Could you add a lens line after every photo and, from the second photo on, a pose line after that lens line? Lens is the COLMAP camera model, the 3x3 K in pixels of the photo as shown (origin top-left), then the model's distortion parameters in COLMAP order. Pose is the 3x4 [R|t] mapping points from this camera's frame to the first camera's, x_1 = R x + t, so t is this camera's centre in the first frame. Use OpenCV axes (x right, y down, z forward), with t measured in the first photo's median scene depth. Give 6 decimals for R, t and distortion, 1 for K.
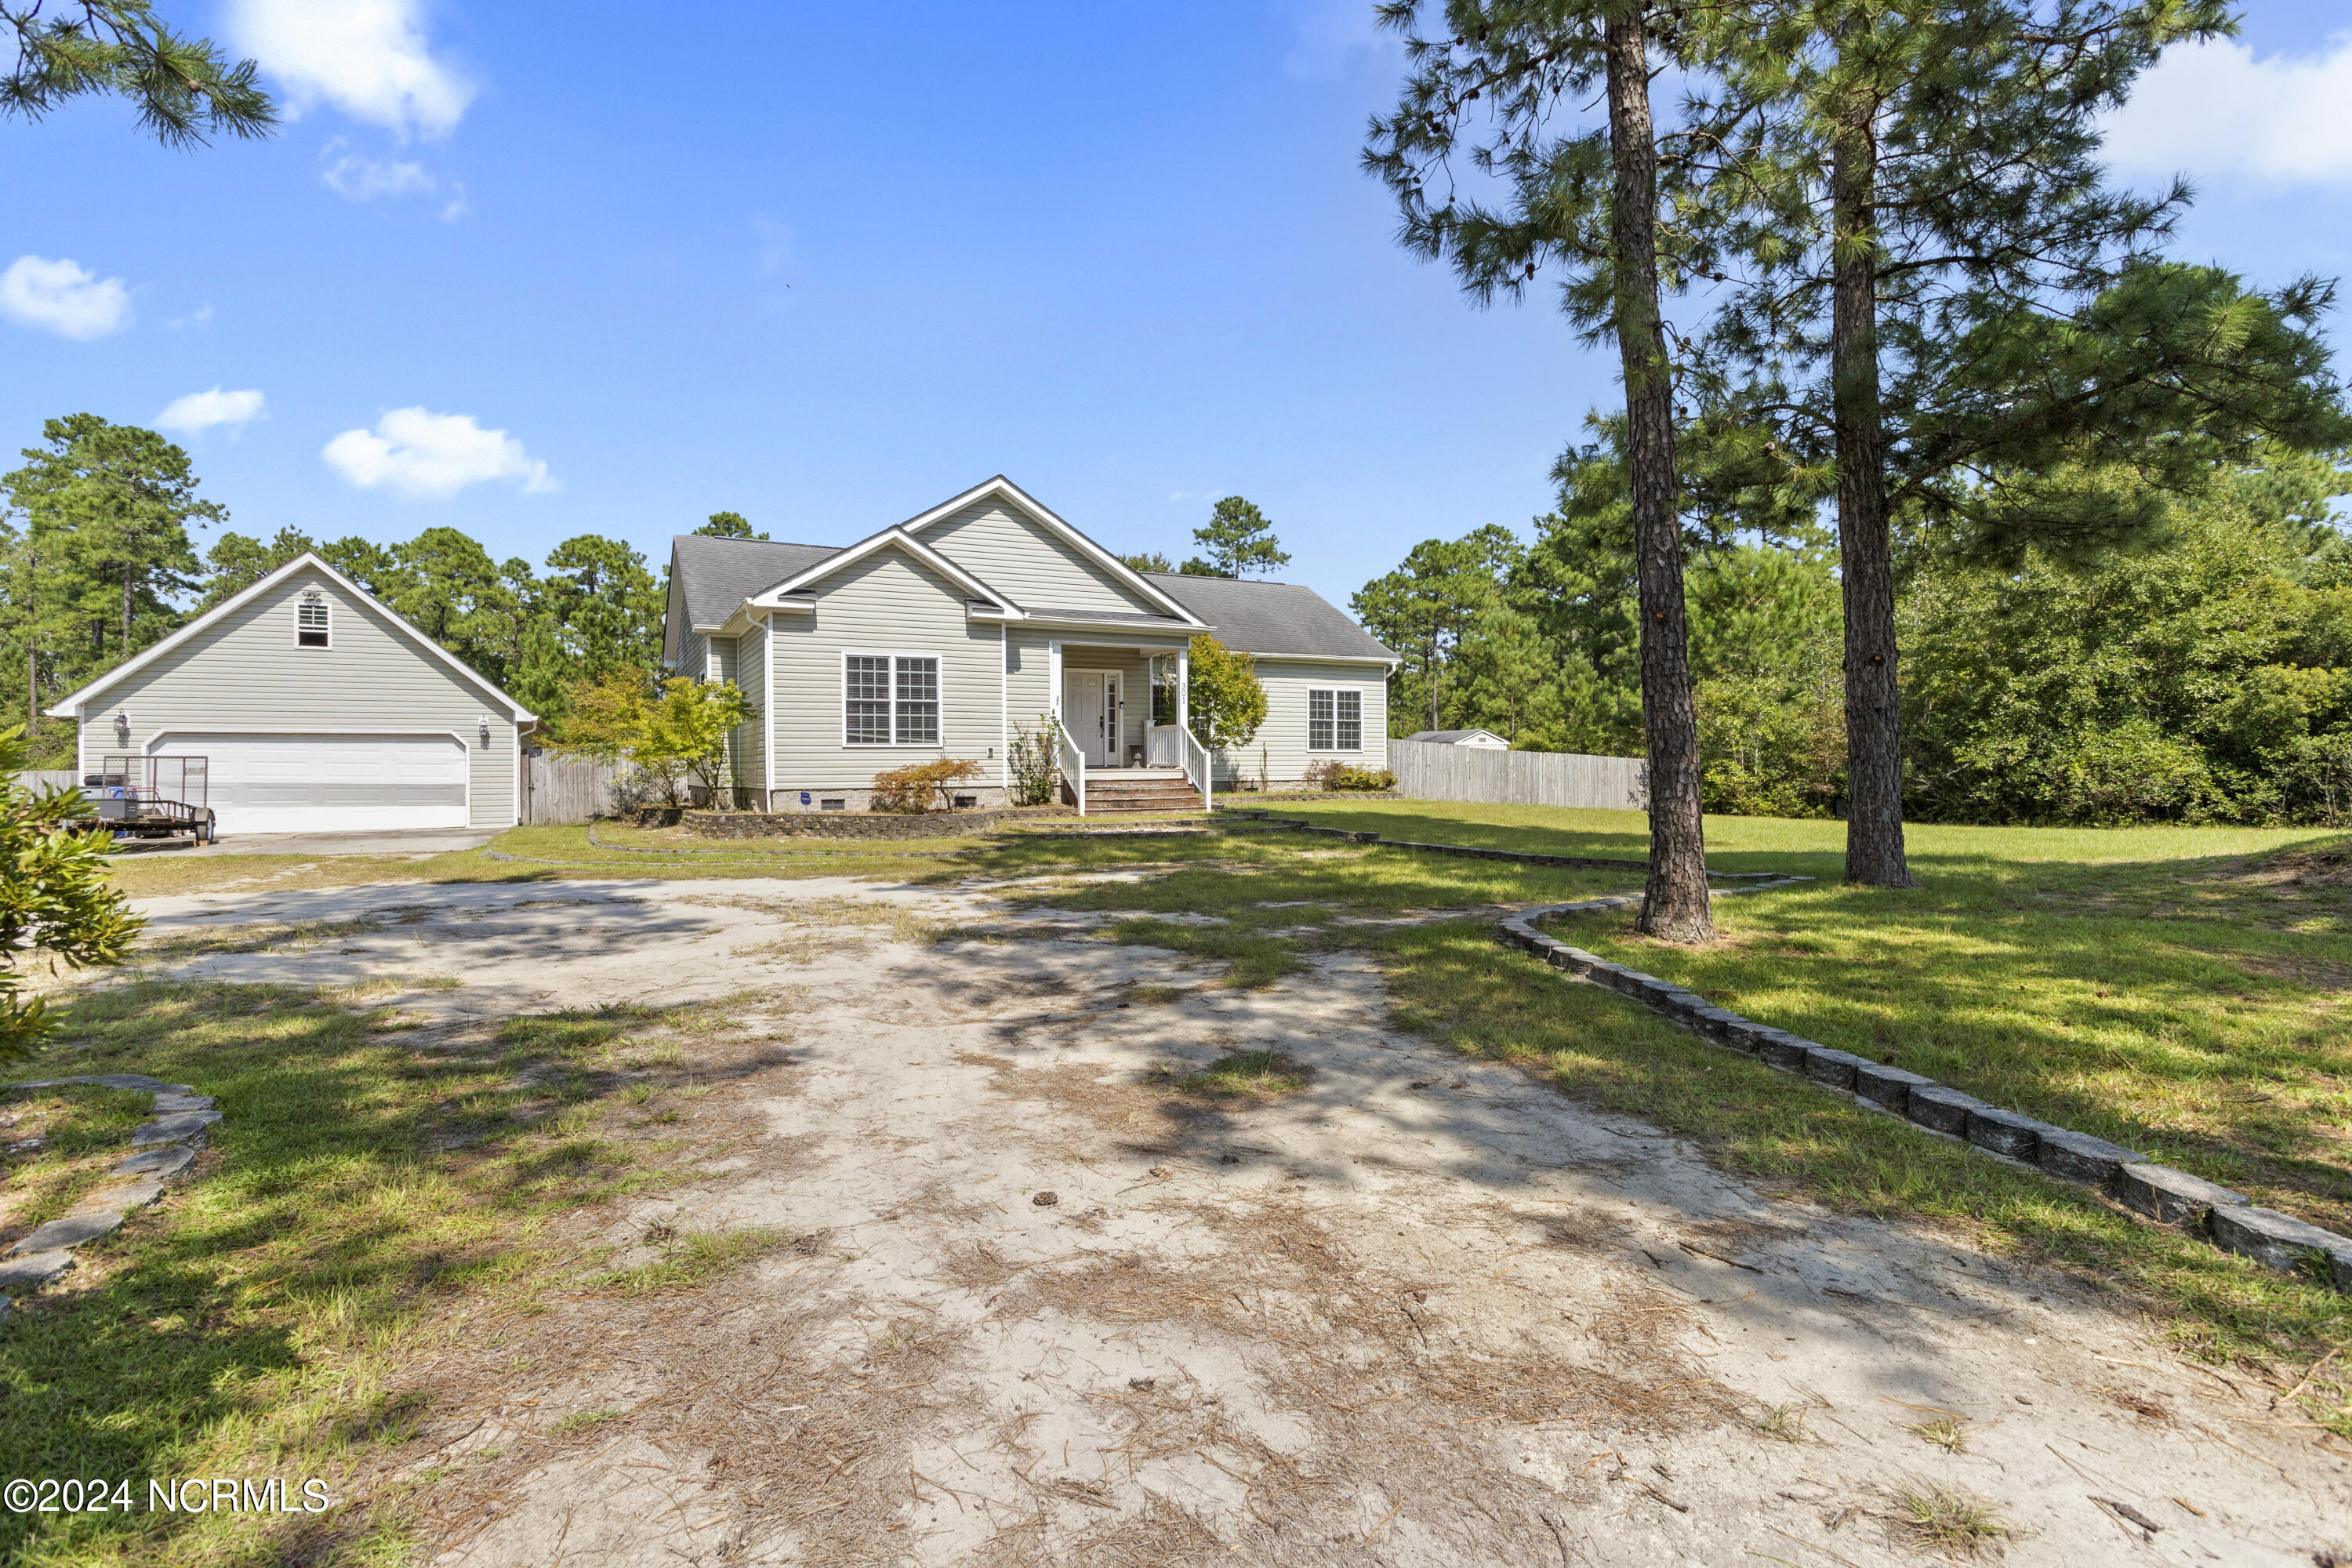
lens RADIAL K [[1200.9, 0, 1184.2], [0, 1200.9, 776.5], [0, 0, 1]] dist [0.003069, 0.000231]
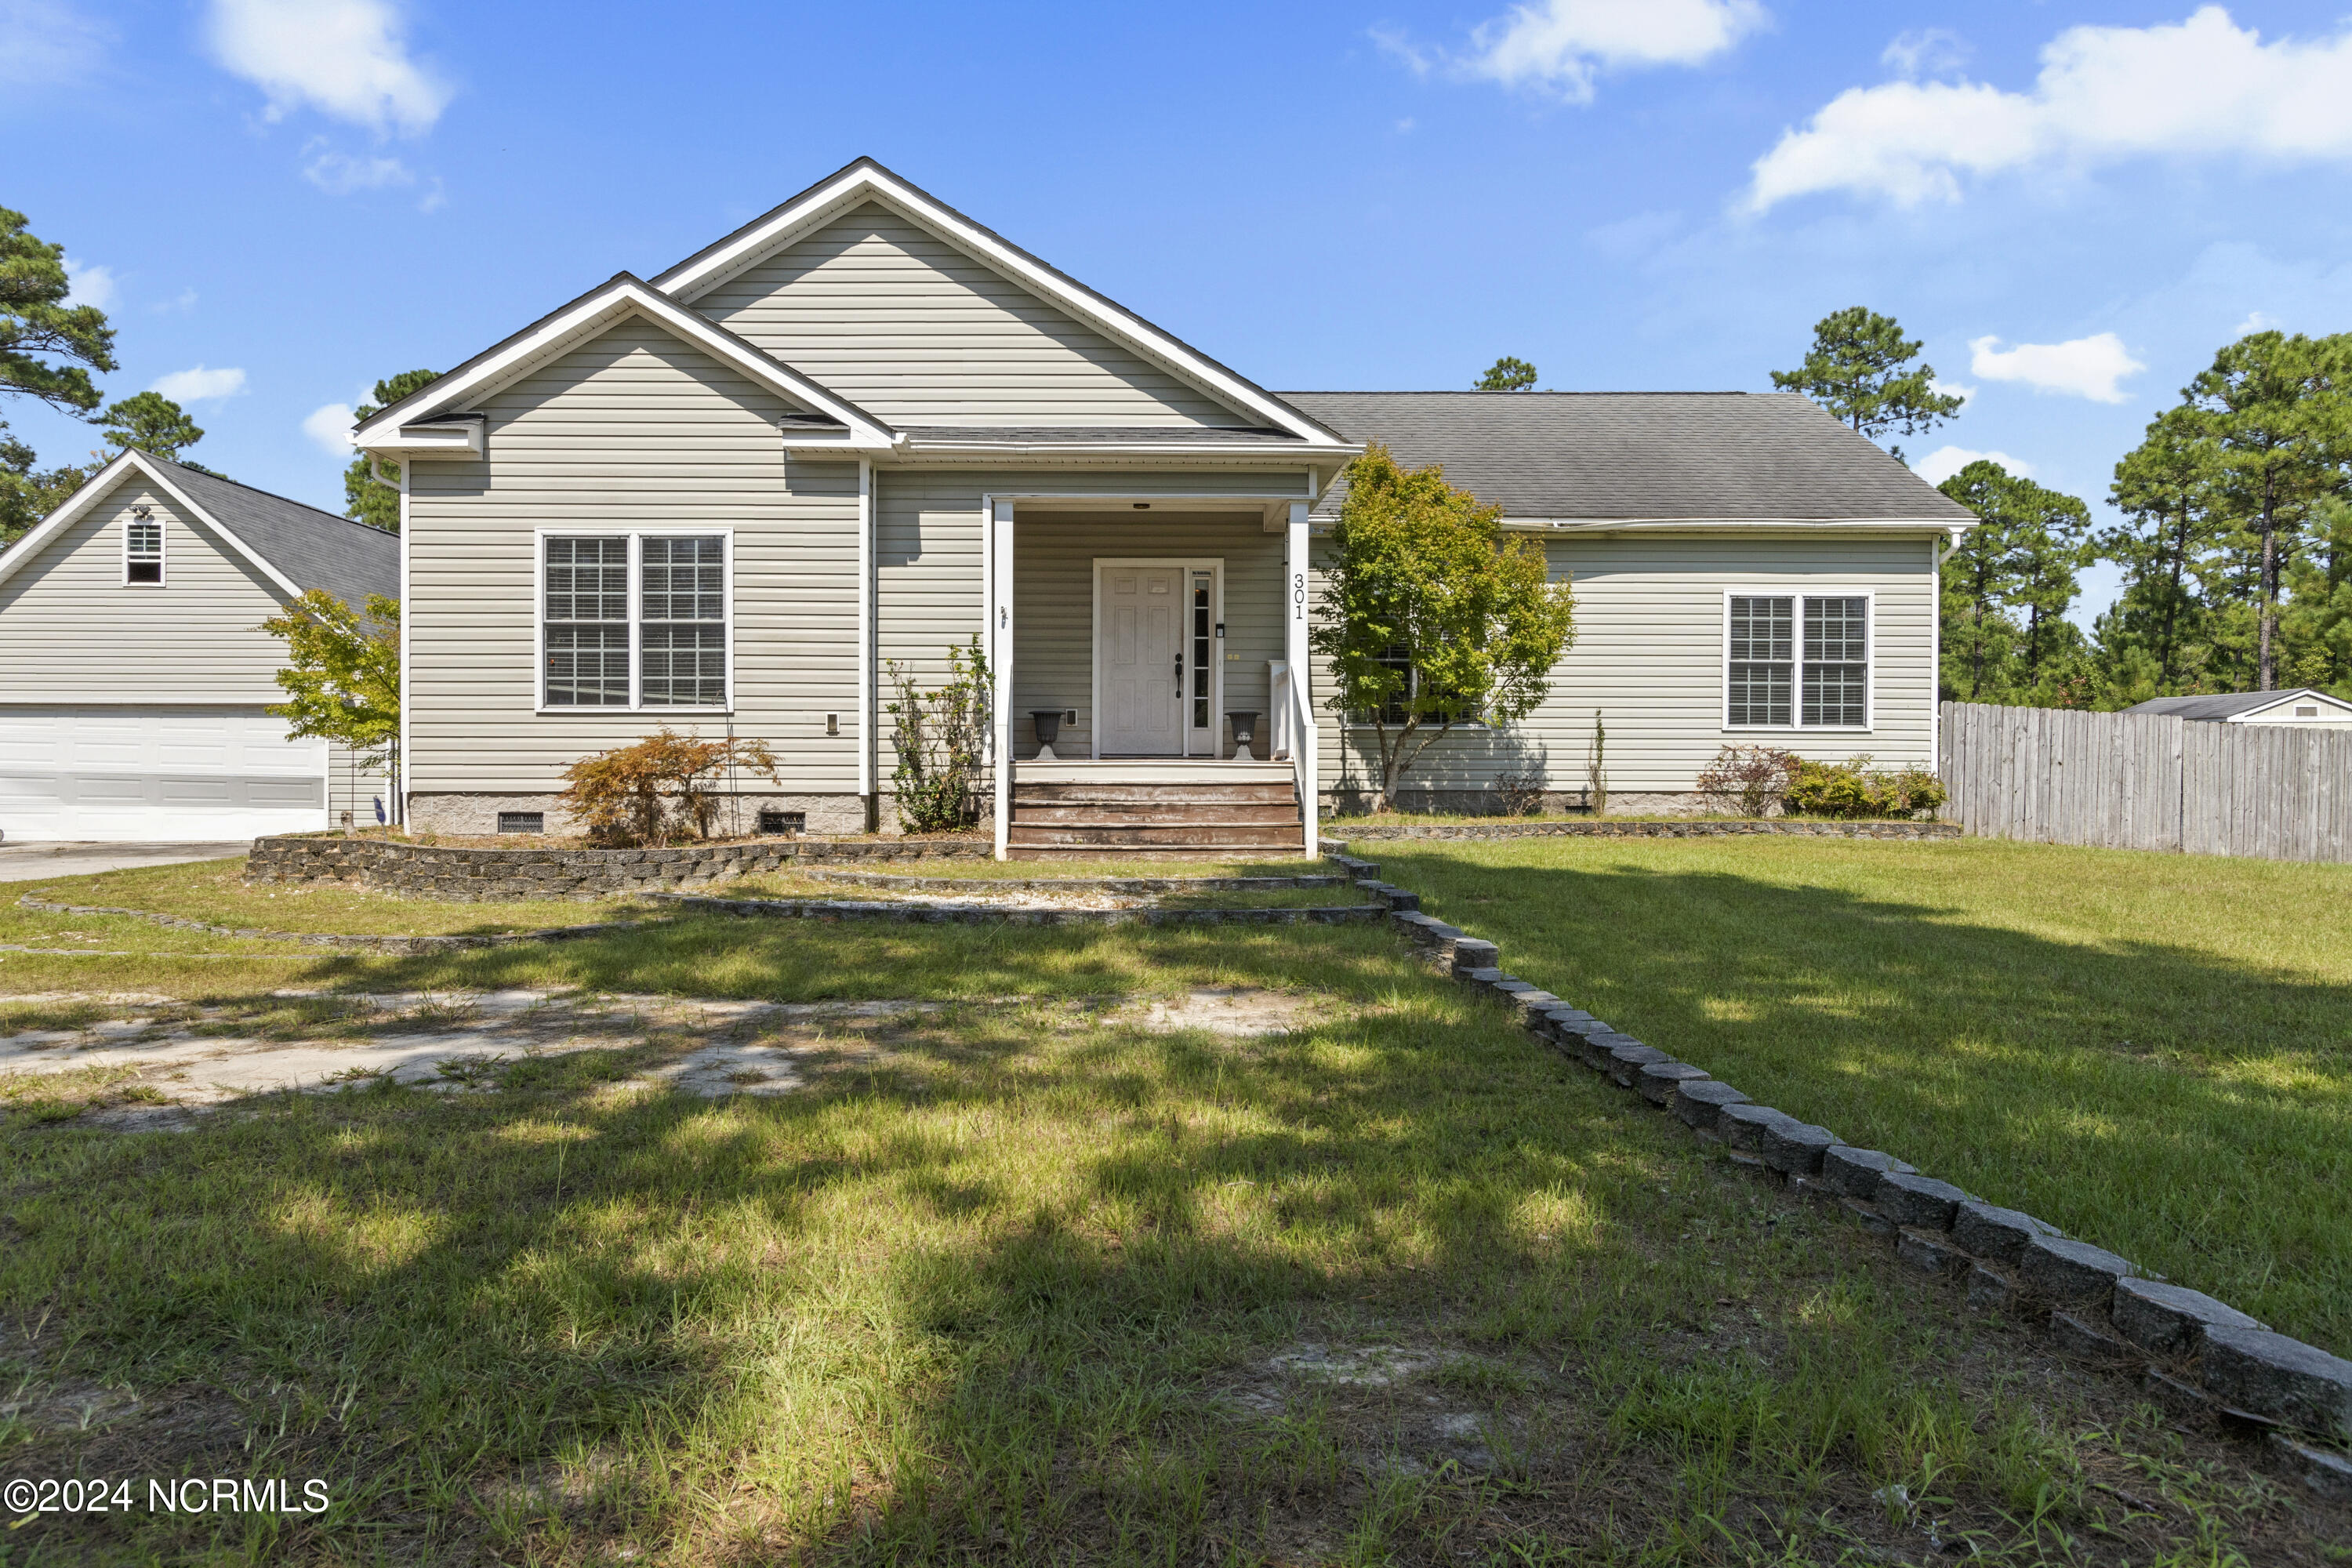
lens RADIAL K [[1479.8, 0, 1170.0], [0, 1479.8, 786.8], [0, 0, 1]] dist [0.019380, -0.000789]
pose [[0.881765, 0.013966, -0.471482, 0.237893], [-0.012395, 0.999902, 0.006438, 0.000244], [0.471526, 0.000167, 0.881852, 0.506097]]
